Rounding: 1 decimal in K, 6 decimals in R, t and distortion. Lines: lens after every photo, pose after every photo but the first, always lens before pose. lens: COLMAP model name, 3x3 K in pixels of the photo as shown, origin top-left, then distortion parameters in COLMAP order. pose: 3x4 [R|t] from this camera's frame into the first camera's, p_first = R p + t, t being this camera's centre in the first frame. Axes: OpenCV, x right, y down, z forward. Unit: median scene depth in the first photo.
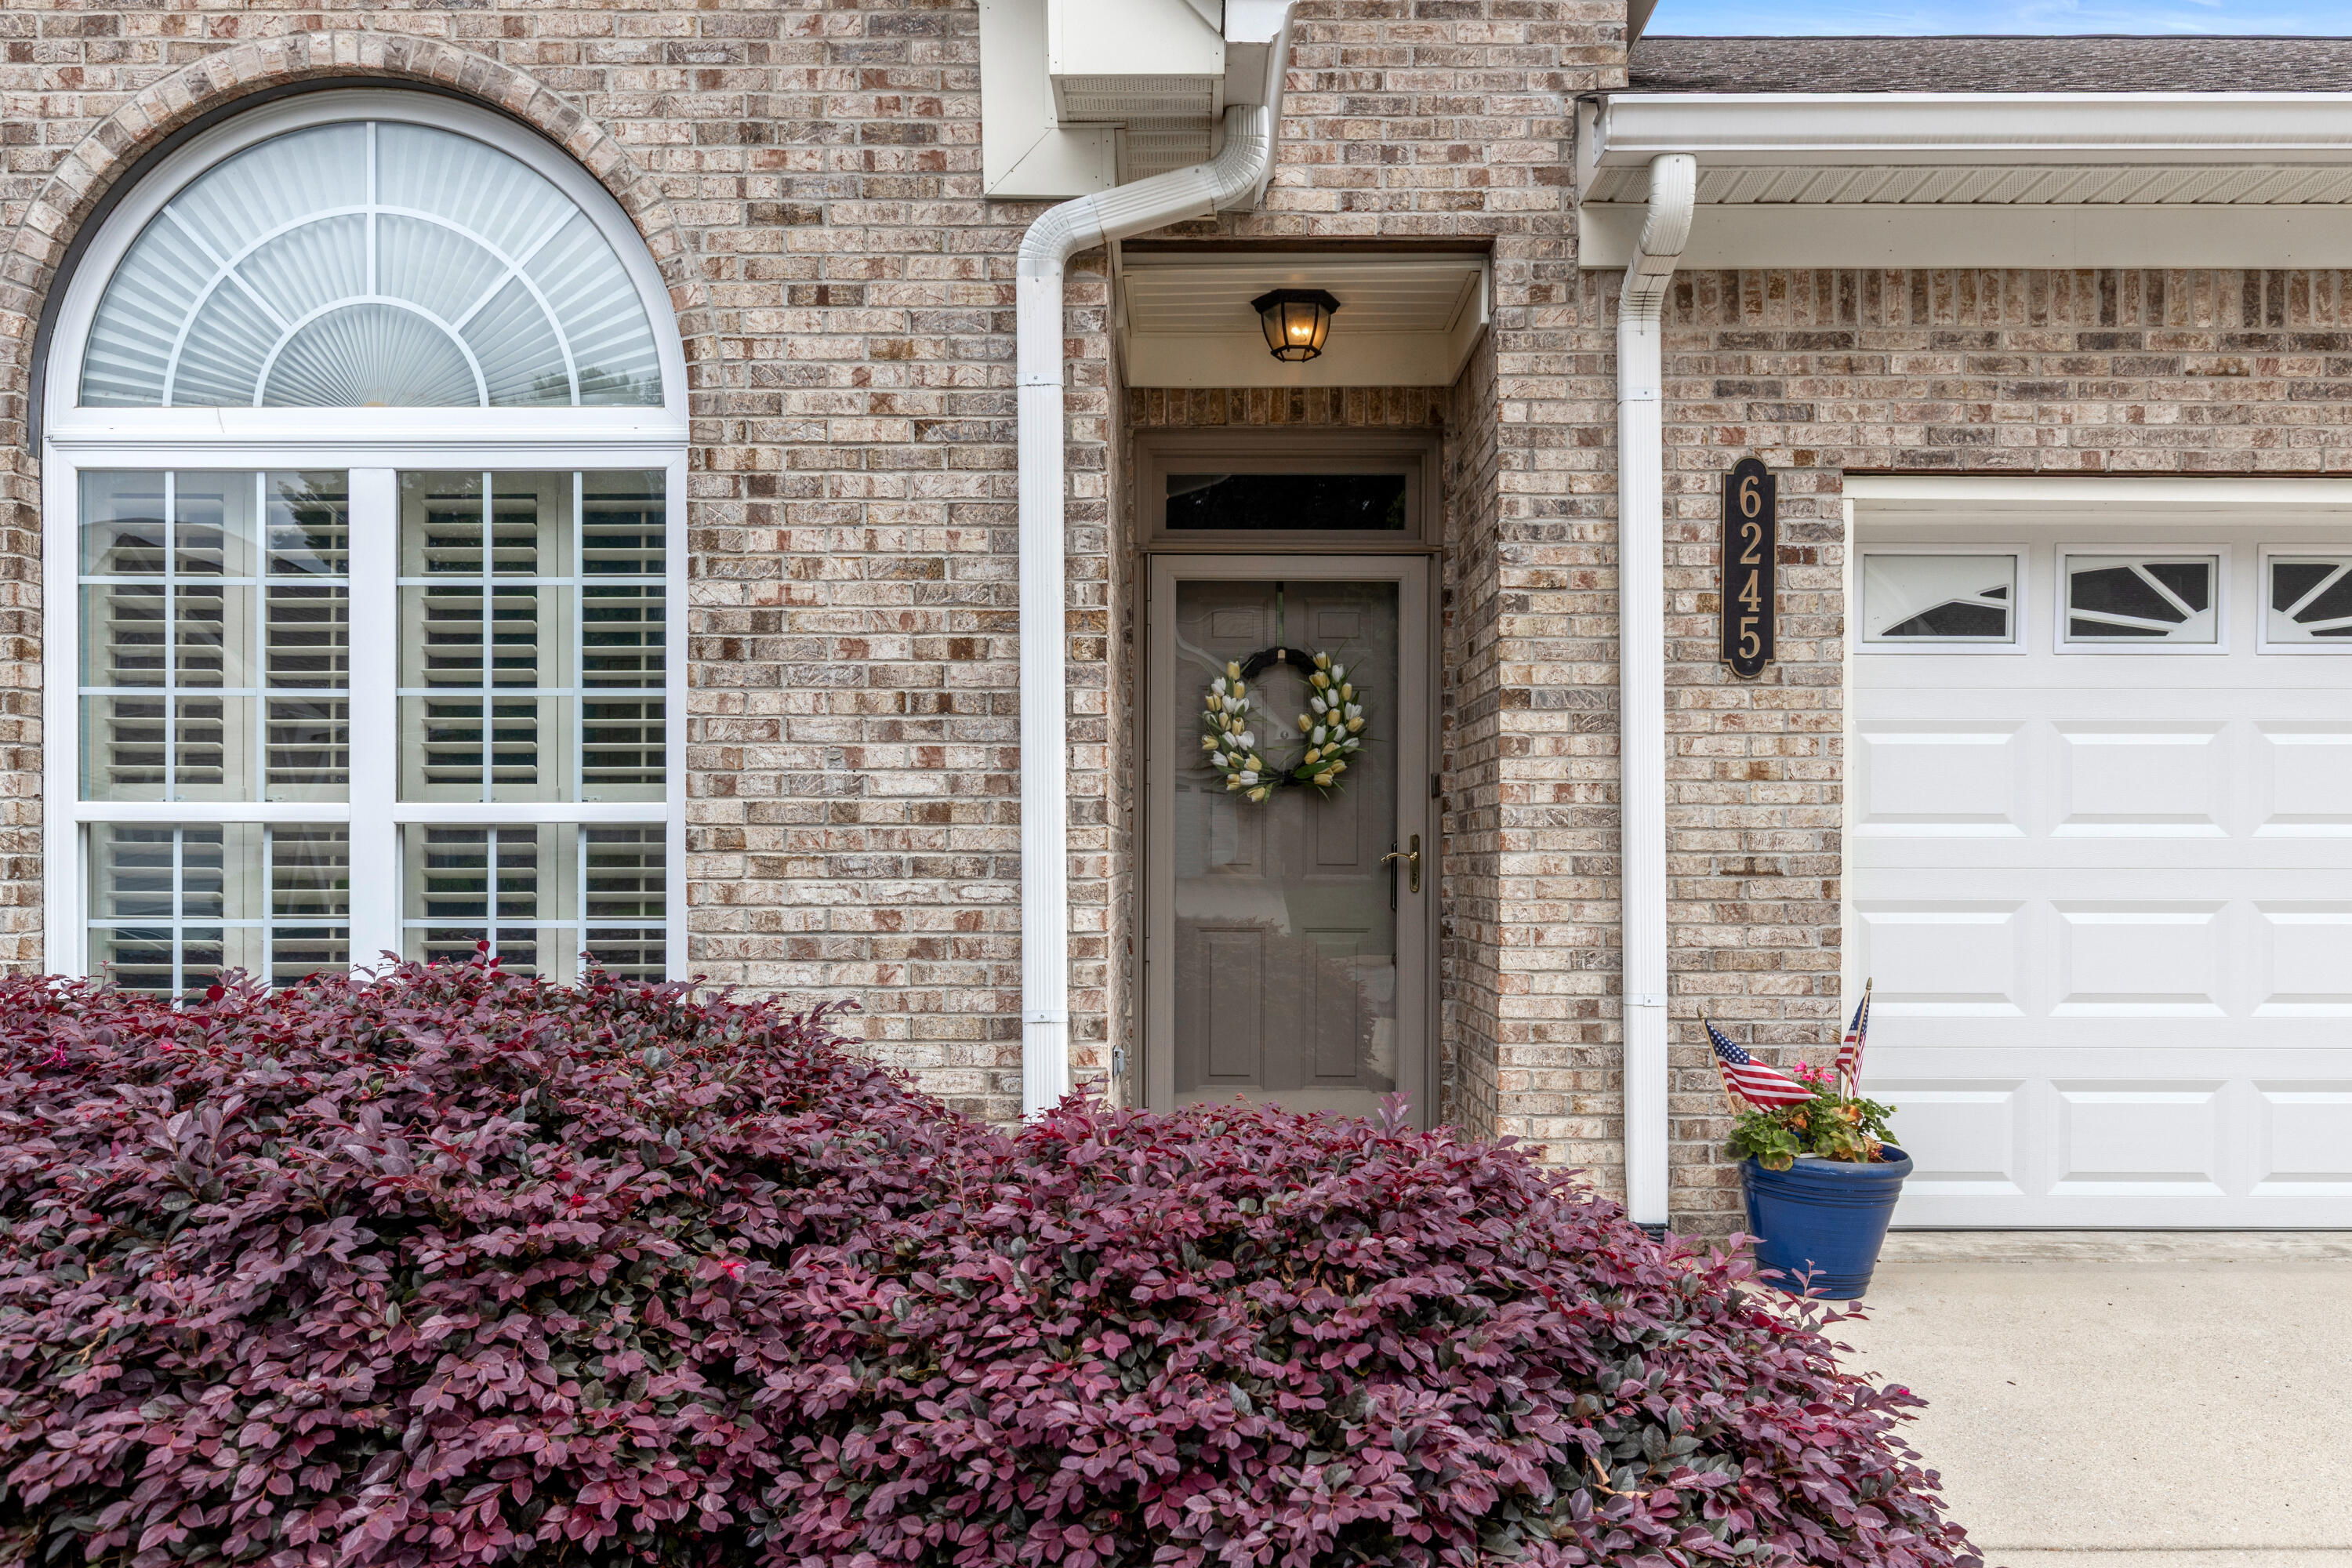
lens RADIAL K [[1632.6, 0, 1153.2], [0, 1632.6, 852.2], [0, 0, 1]] dist [0.002937, -0.005197]
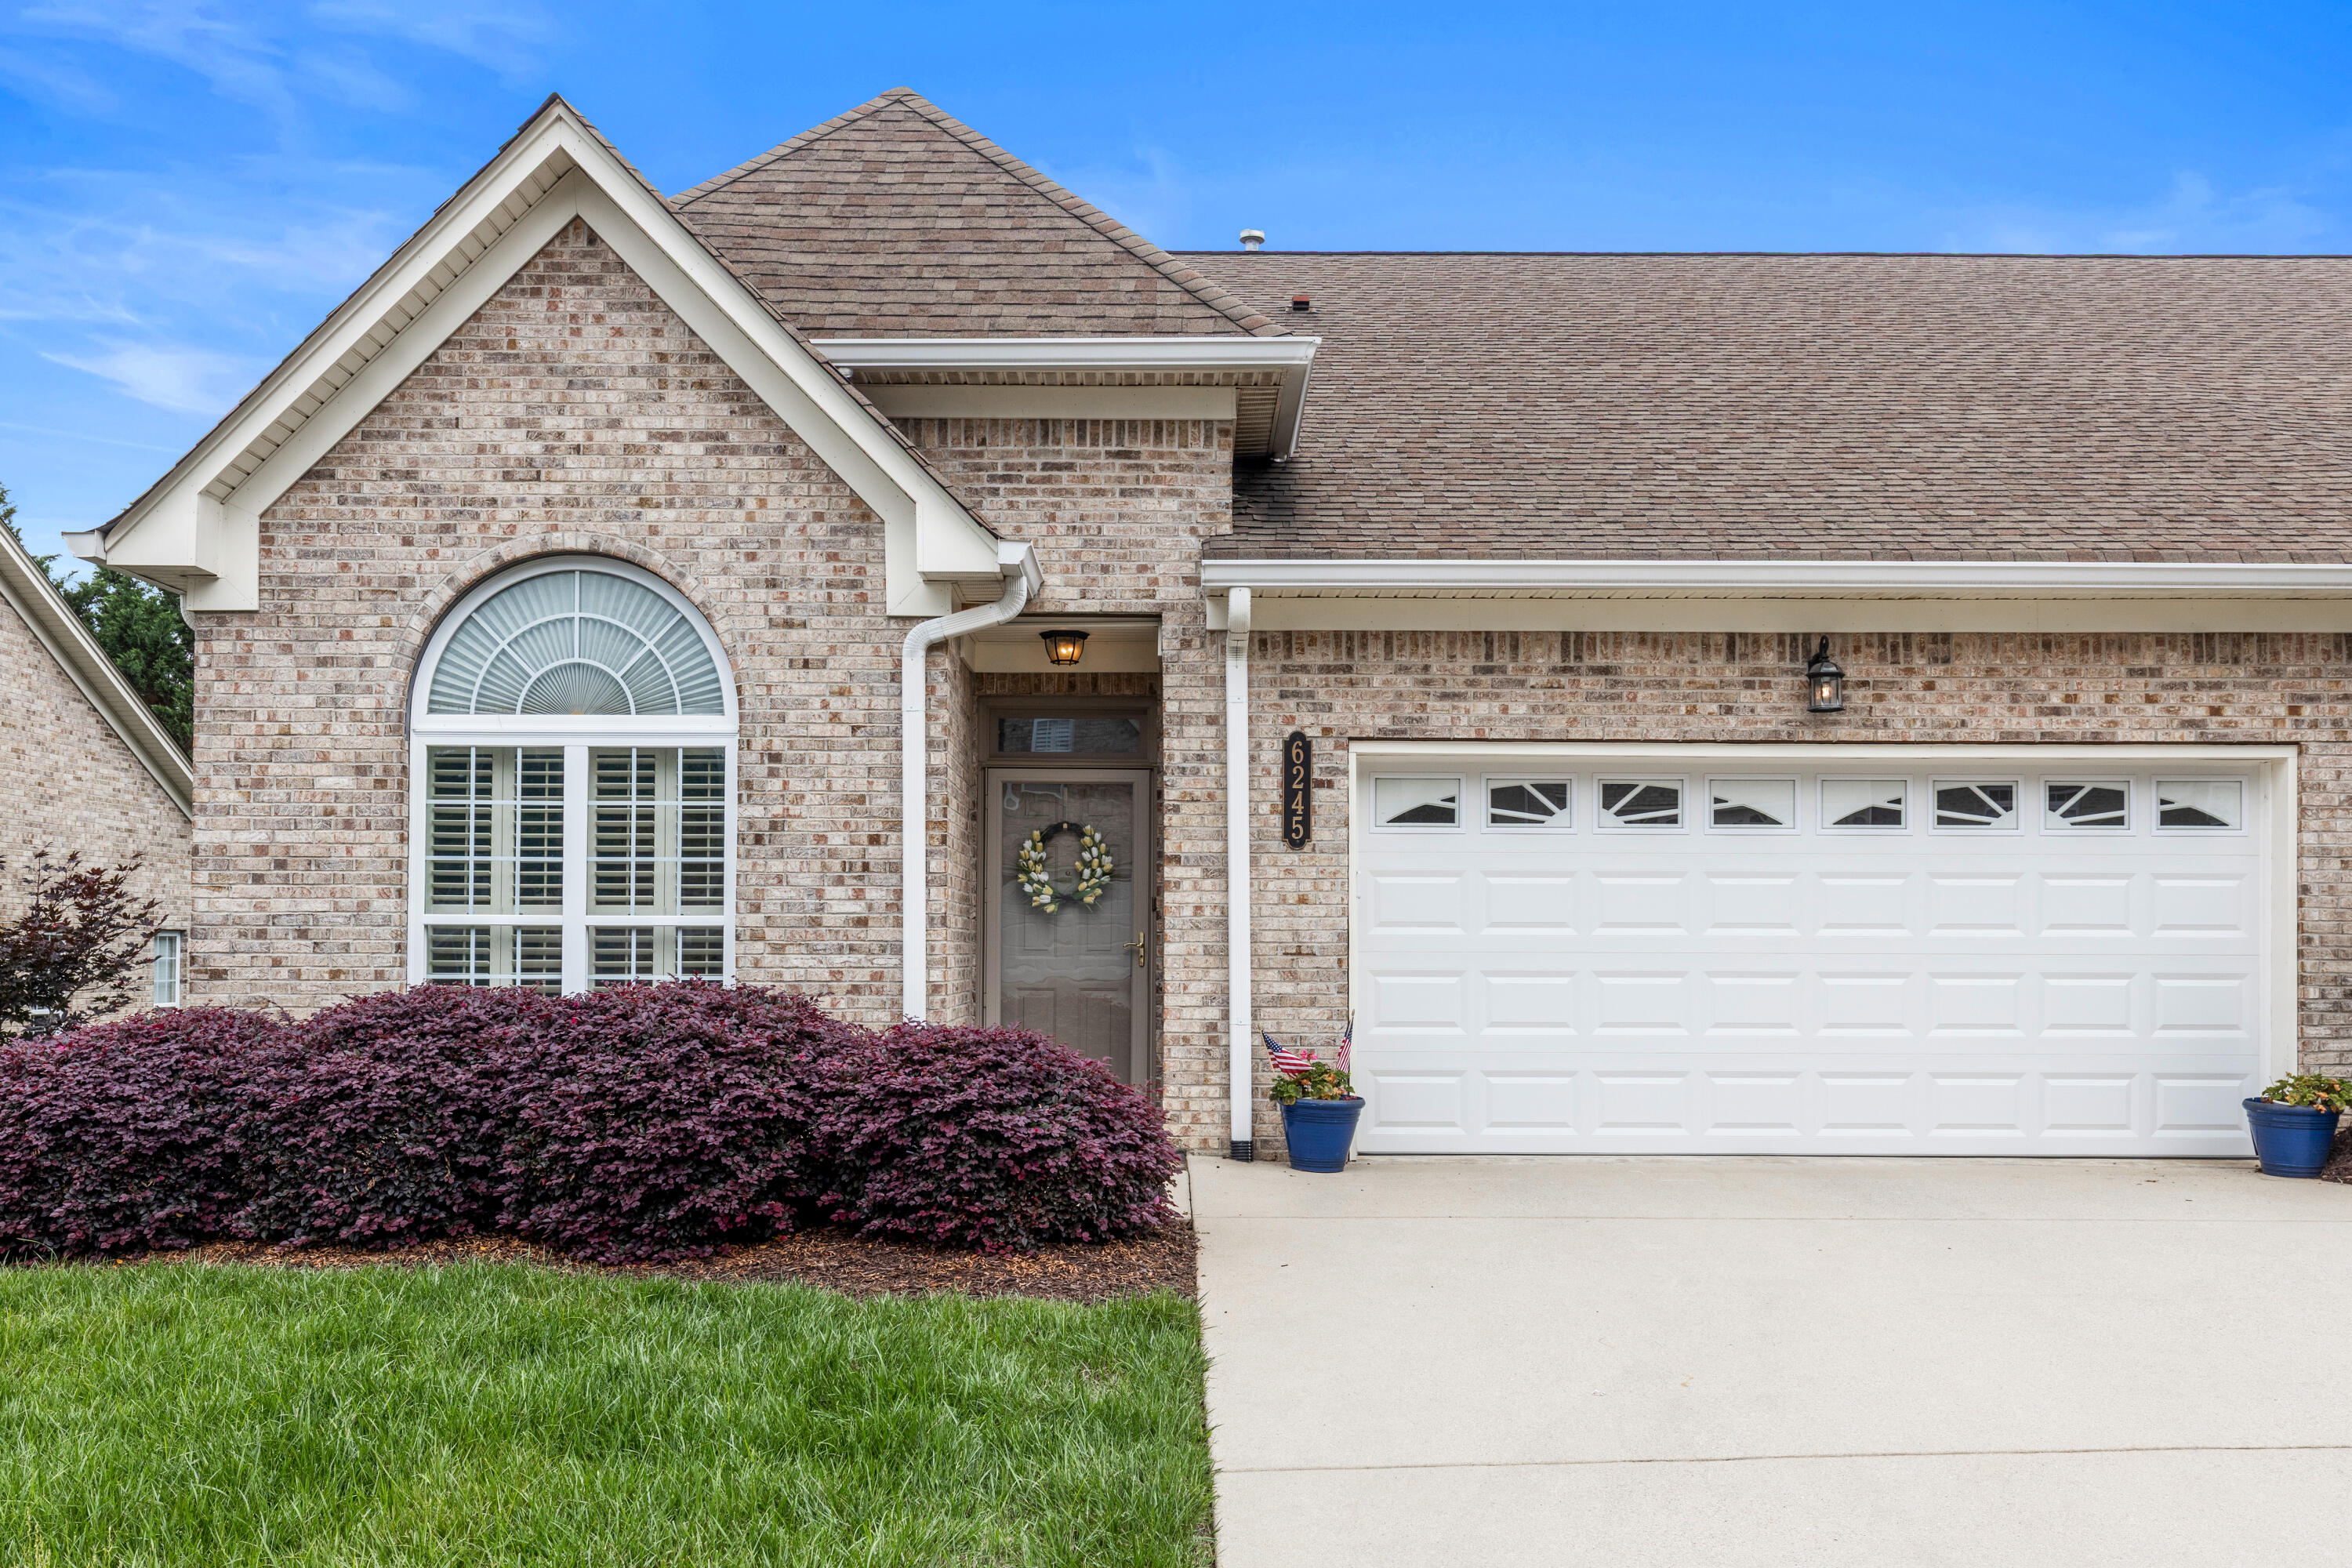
lens RADIAL K [[2004.7, 0, 1114.2], [0, 2004.7, 868.4], [0, 0, 1]] dist [0.001898, -0.000674]
pose [[0.999984, 0.001997, -0.005319, 0.181128], [-0.002217, 0.999132, -0.041590, 0.011640], [0.005231, 0.041601, 0.999121, -1.383634]]
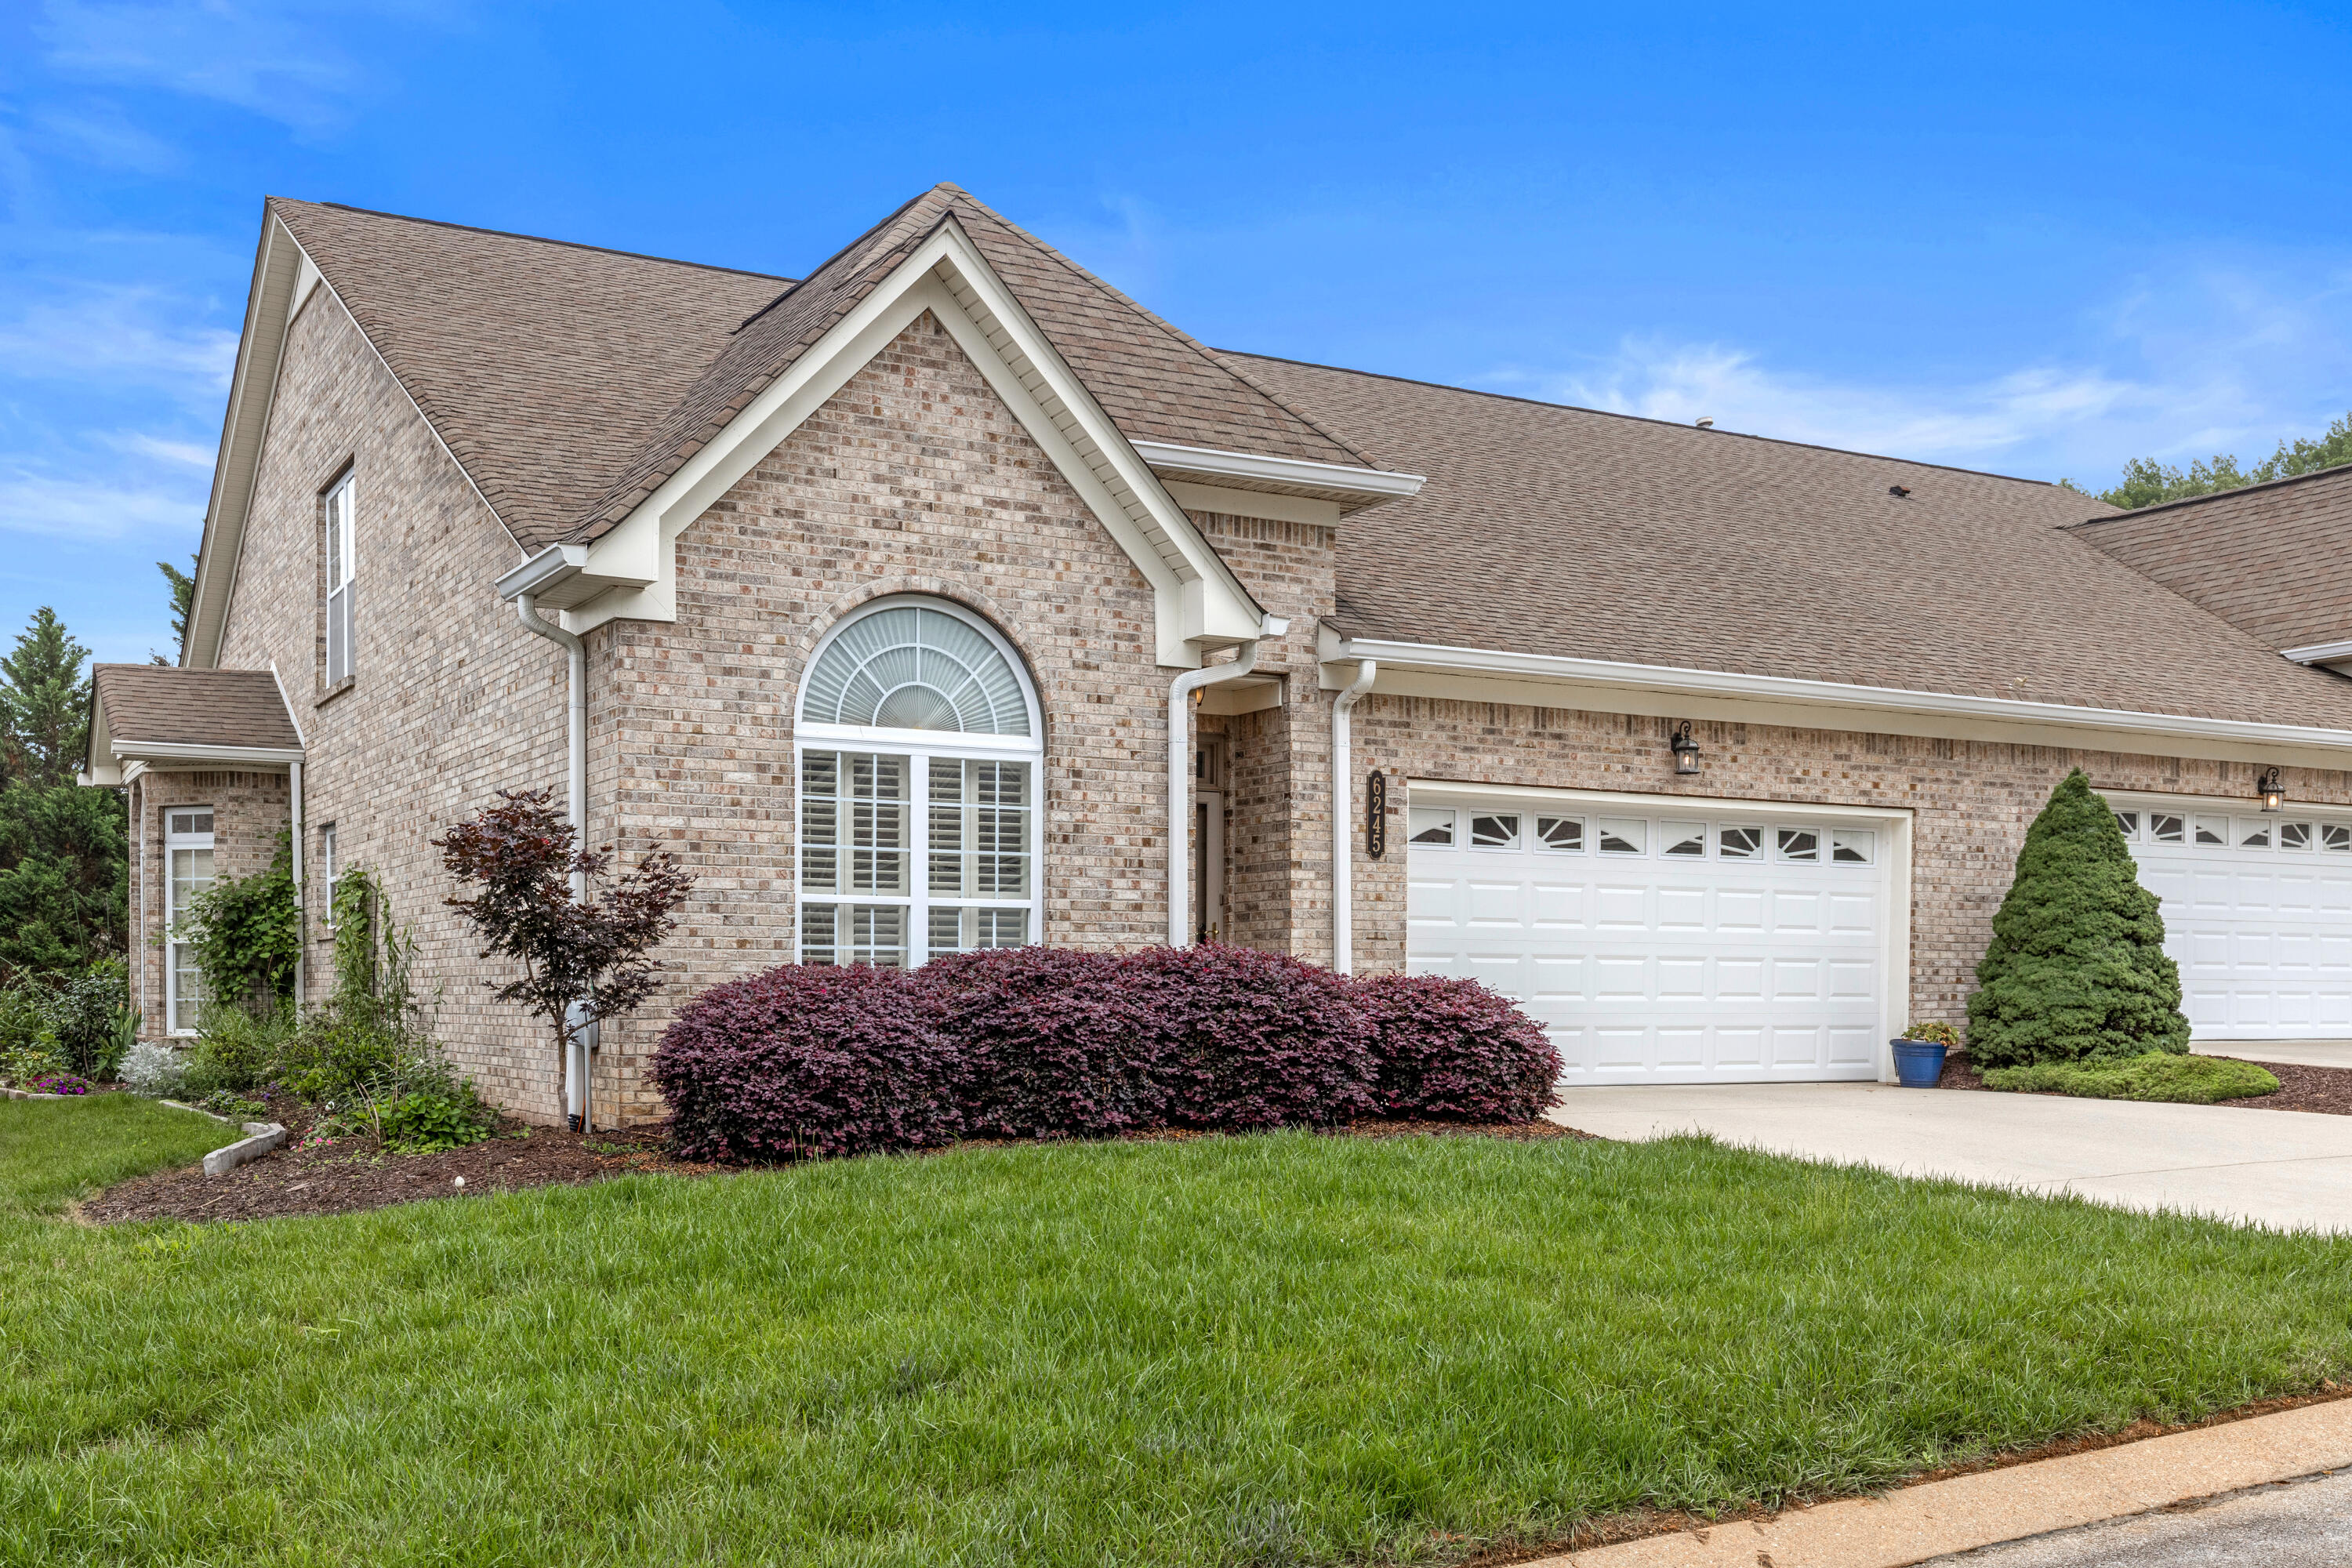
lens RADIAL K [[2330.9, 0, 1051.6], [0, 2330.9, 969.1], [0, 0, 1]] dist [0.009353, 0.000000]
pose [[0.881448, 0.008252, 0.472209, -1.862357], [-0.003774, 0.999938, -0.010429, 0.105452], [-0.472266, 0.007410, 0.881425, -2.015938]]
